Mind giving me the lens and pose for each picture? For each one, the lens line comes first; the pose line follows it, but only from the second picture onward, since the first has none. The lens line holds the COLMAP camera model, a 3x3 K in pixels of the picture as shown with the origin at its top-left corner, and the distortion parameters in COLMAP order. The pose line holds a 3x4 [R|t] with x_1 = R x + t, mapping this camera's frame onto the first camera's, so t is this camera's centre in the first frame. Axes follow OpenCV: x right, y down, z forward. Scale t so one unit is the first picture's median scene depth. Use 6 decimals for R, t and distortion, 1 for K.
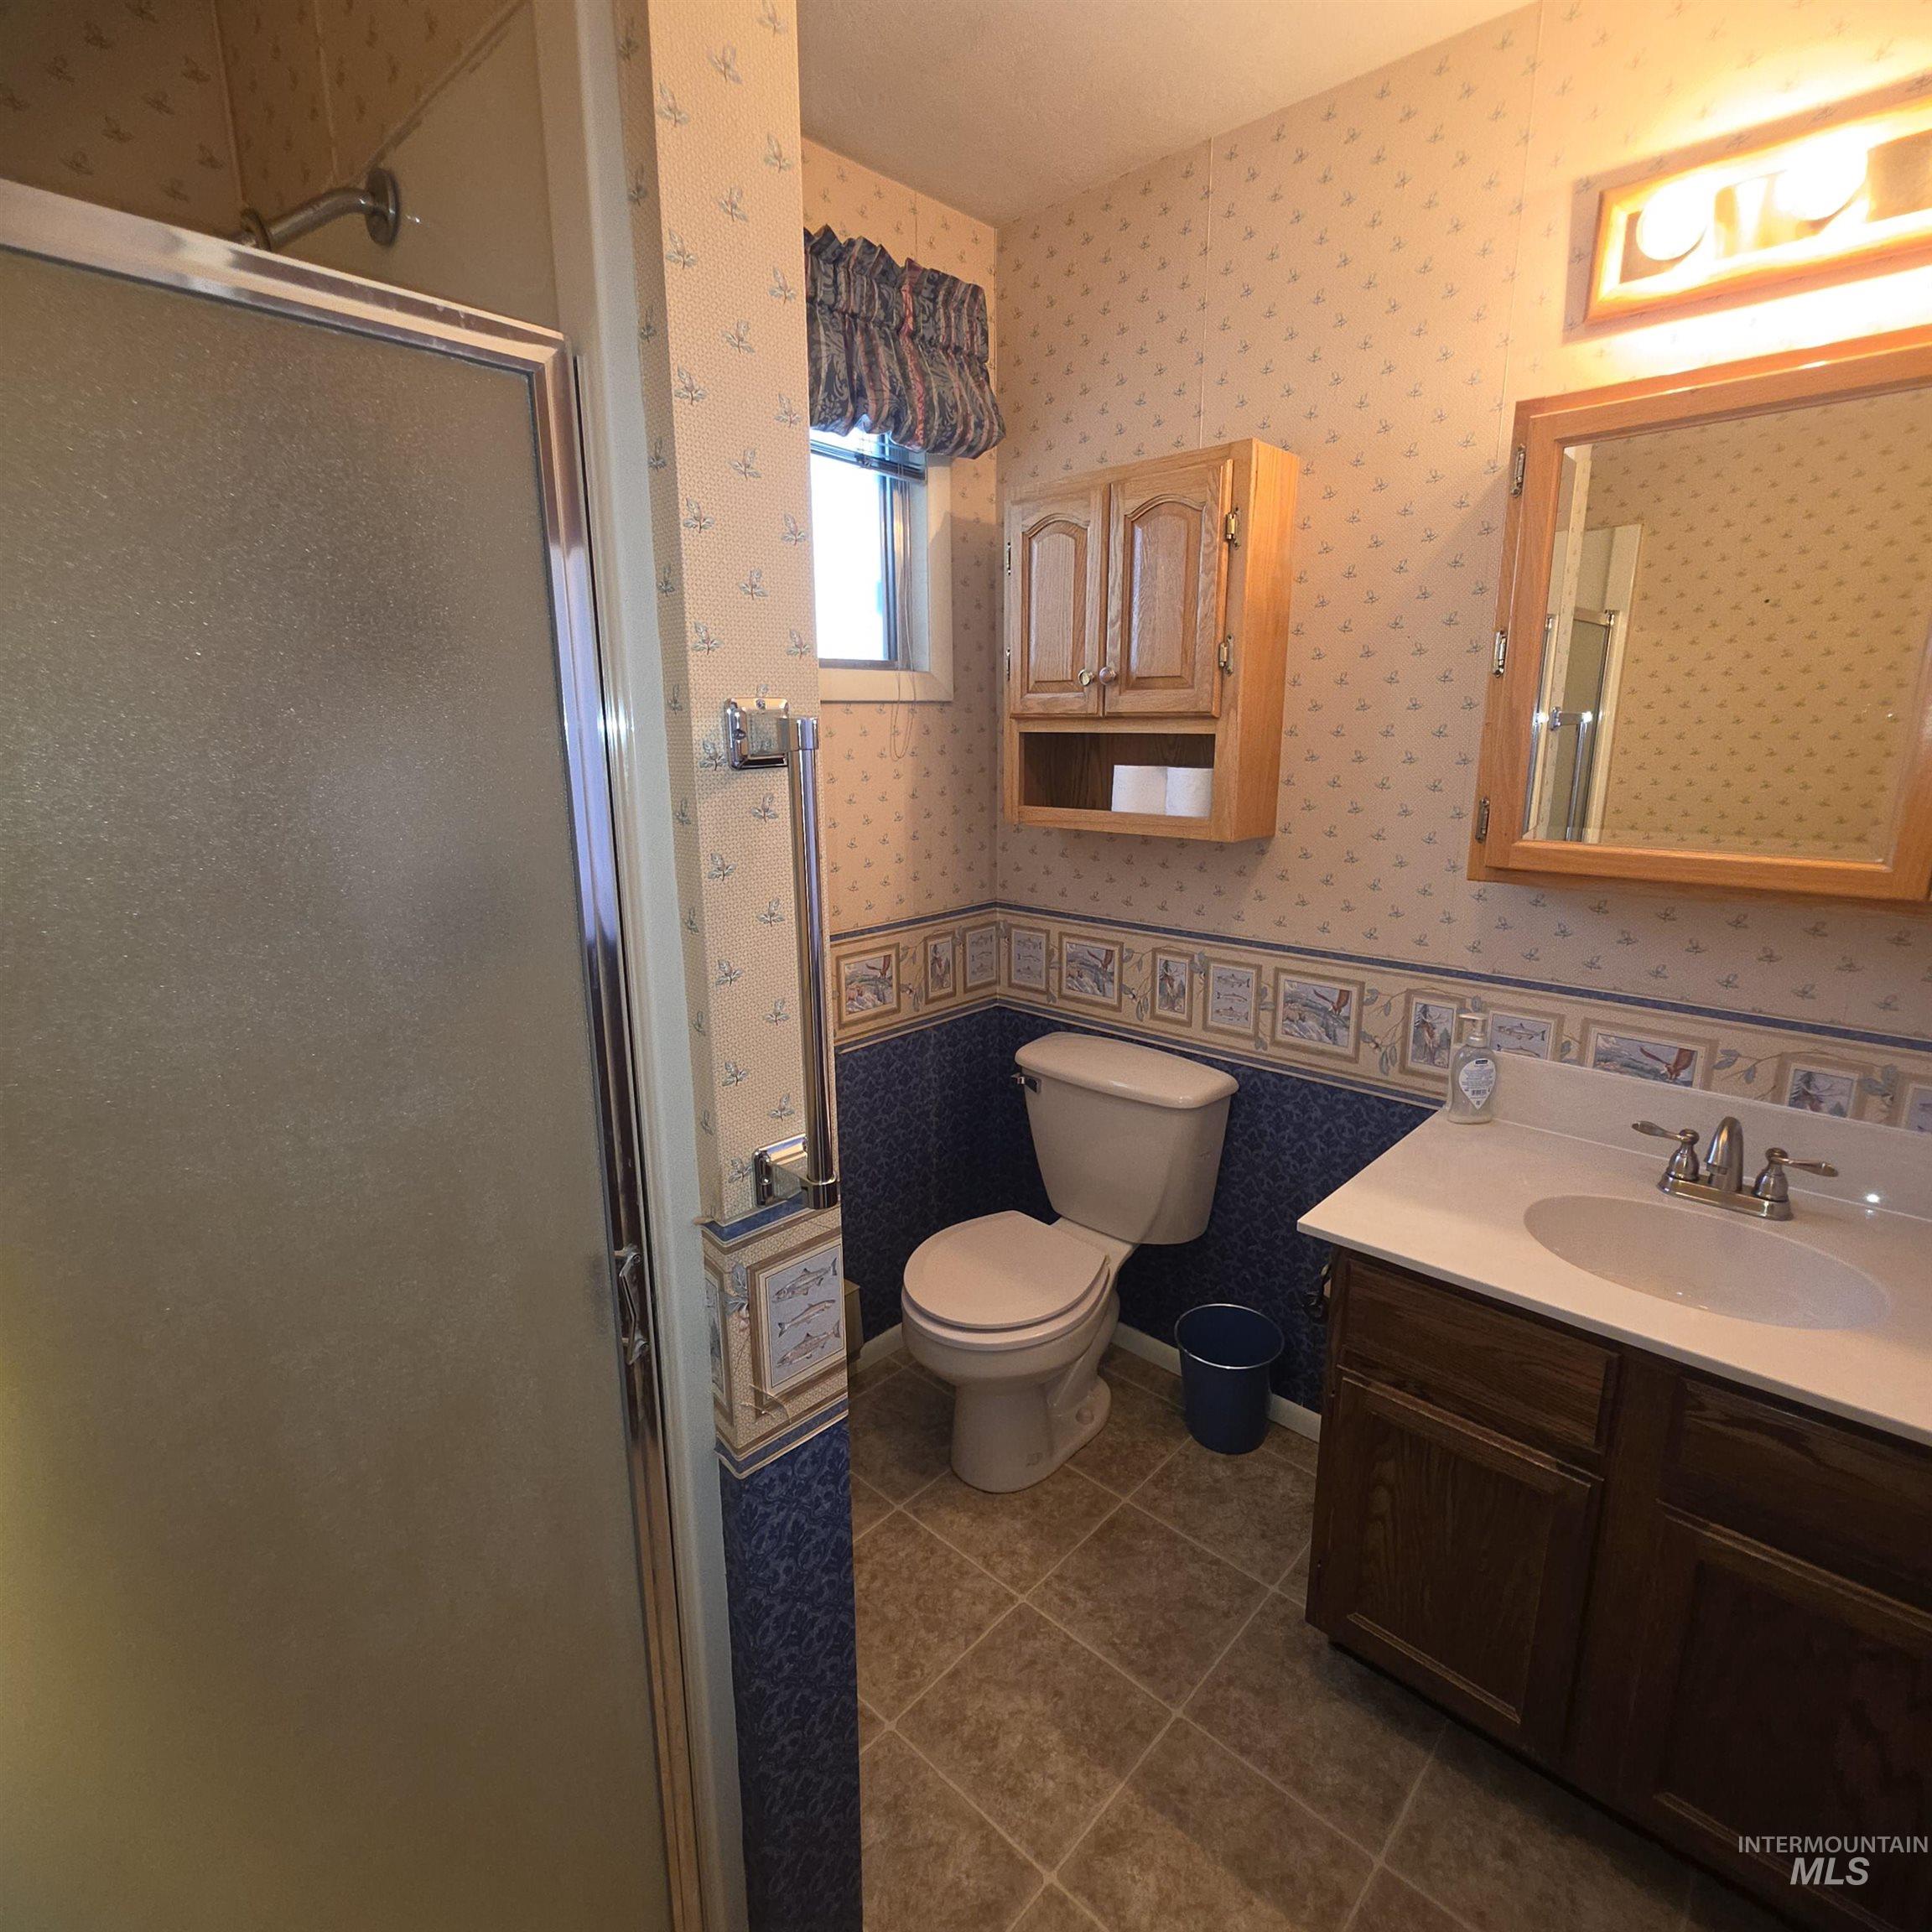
lens RADIAL K [[1034.9, 0, 967.9], [0, 1034.9, 967.9], [0, 0, 1]] dist [-0.002289, -0.000395]
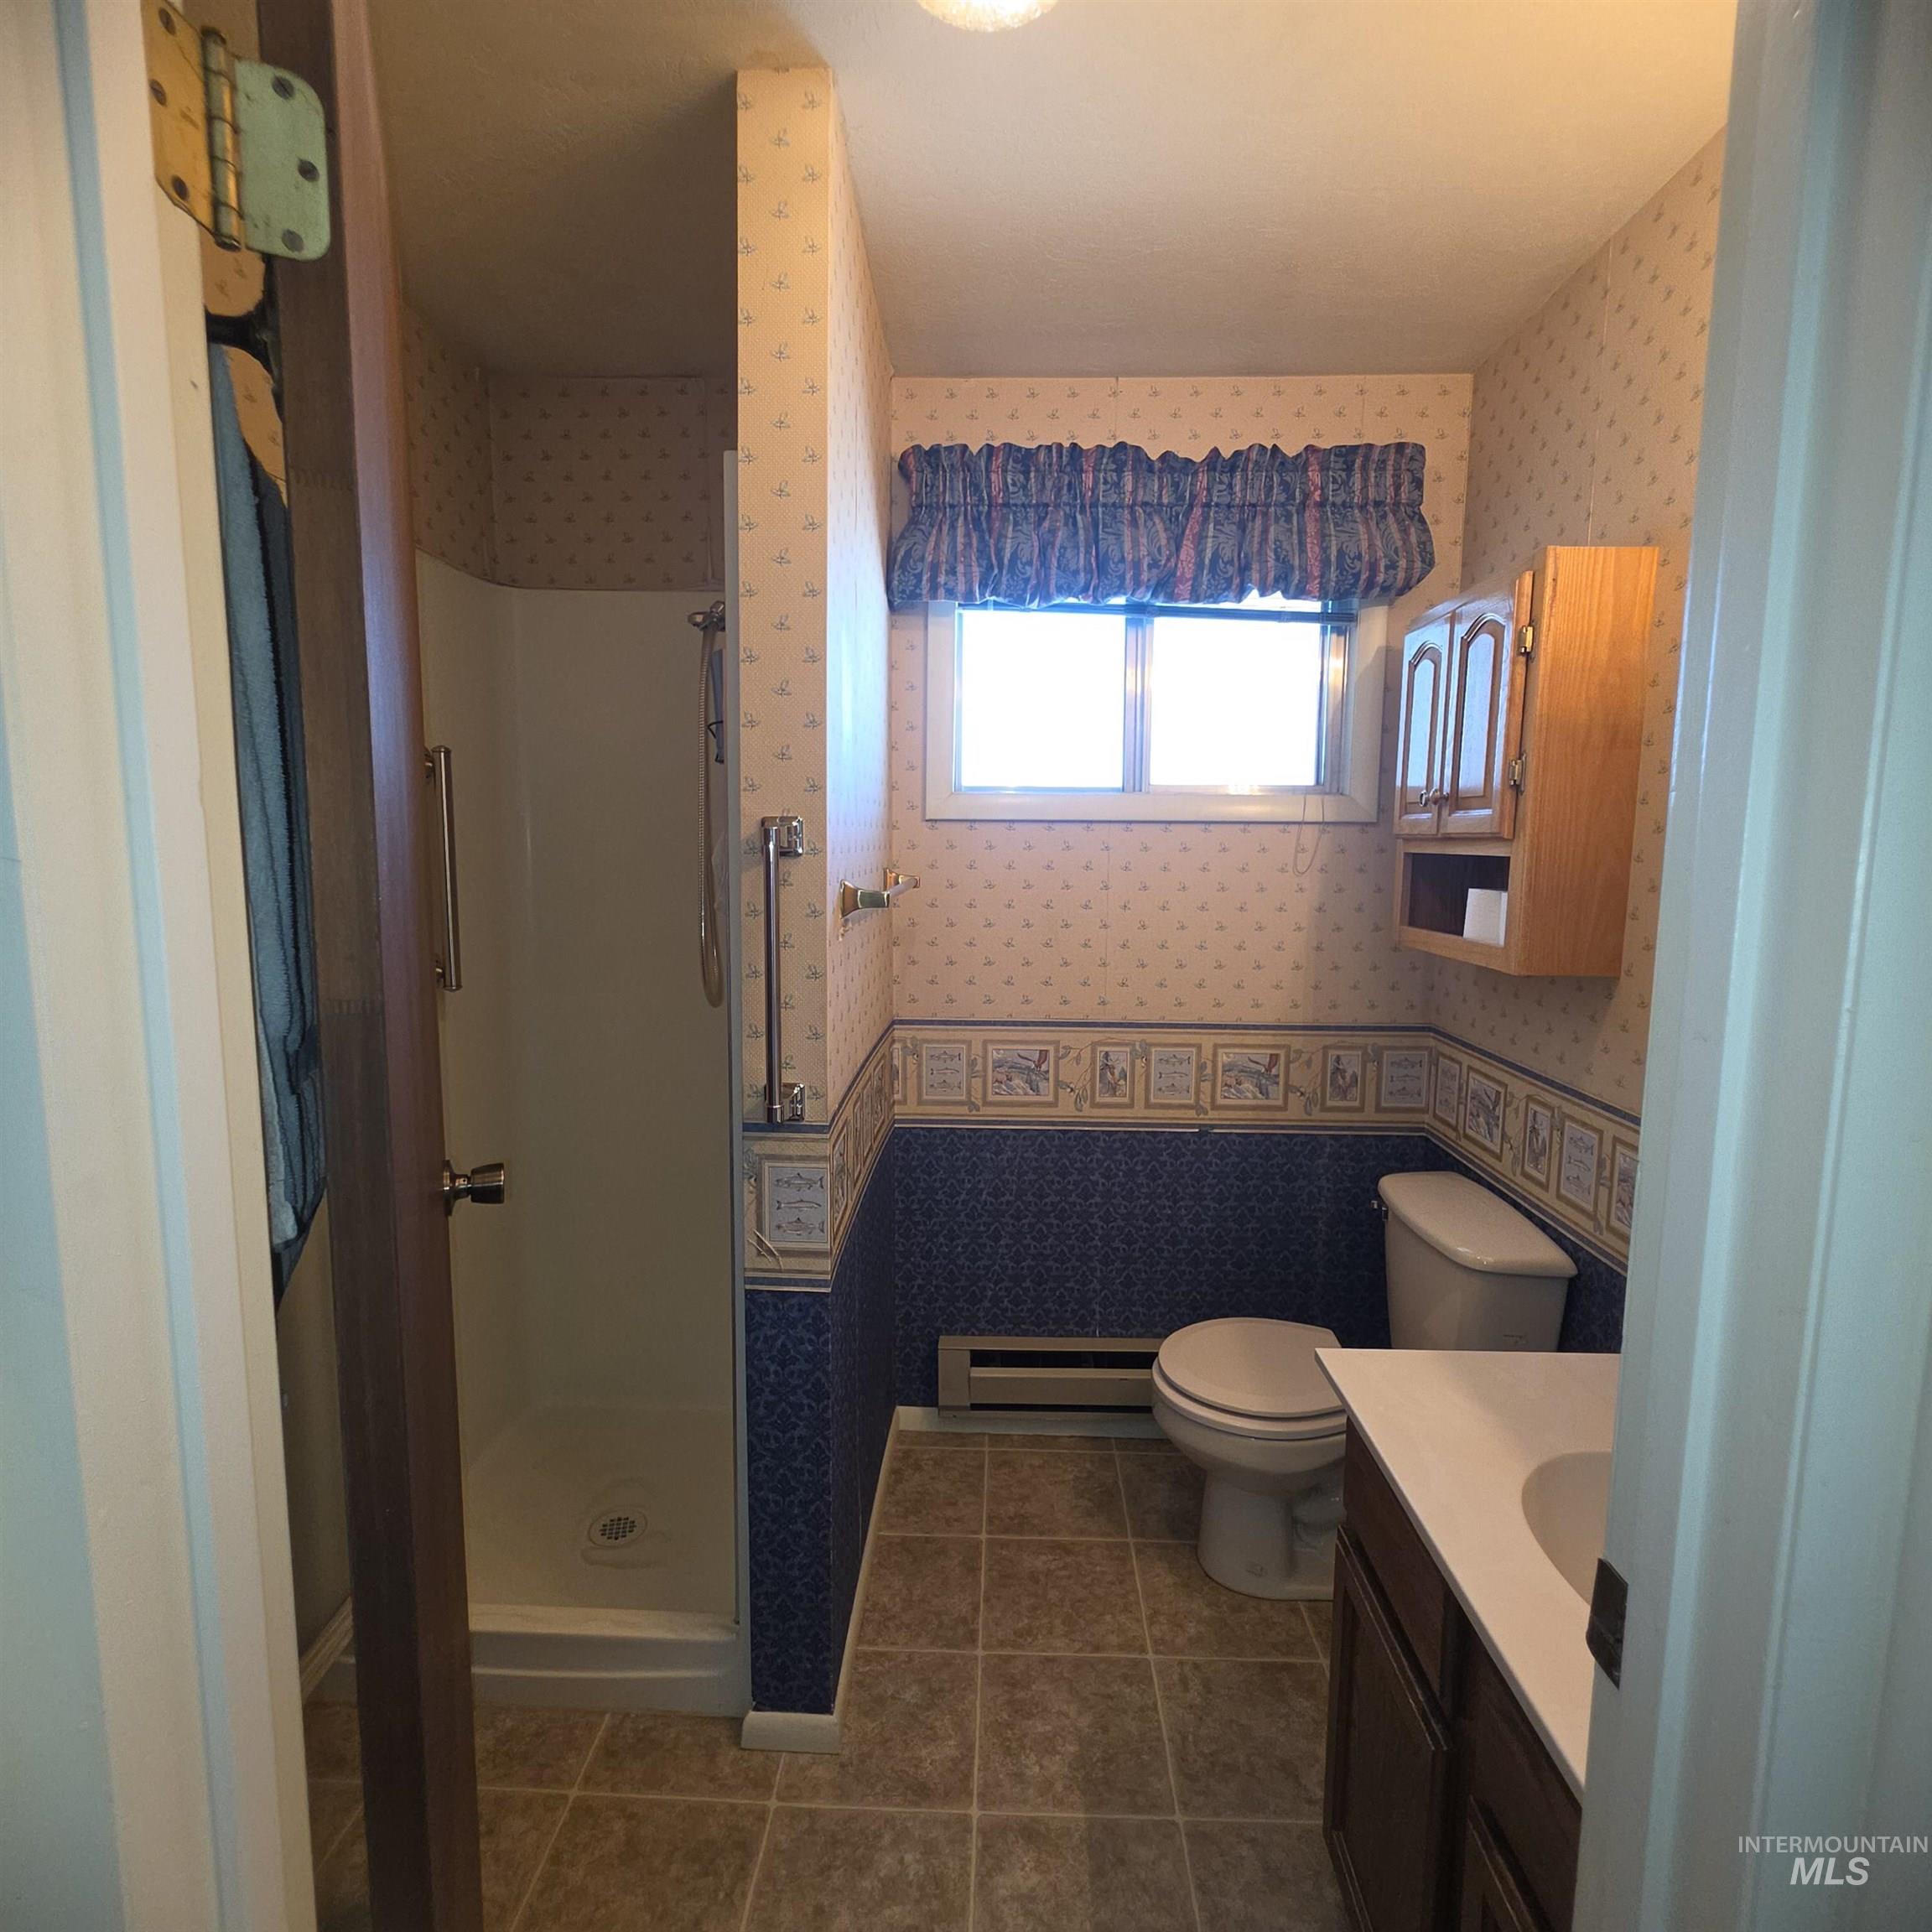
lens RADIAL K [[1034.9, 0, 971.7], [0, 1034.9, 969.9], [0, 0, 1]] dist [-0.002289, -0.000395]
pose [[0.654984, 0.108862, -0.747760, 0.549898], [-0.192942, 0.980860, -0.026206, -0.009580], [0.730595, 0.161439, 0.663452, 0.049743]]
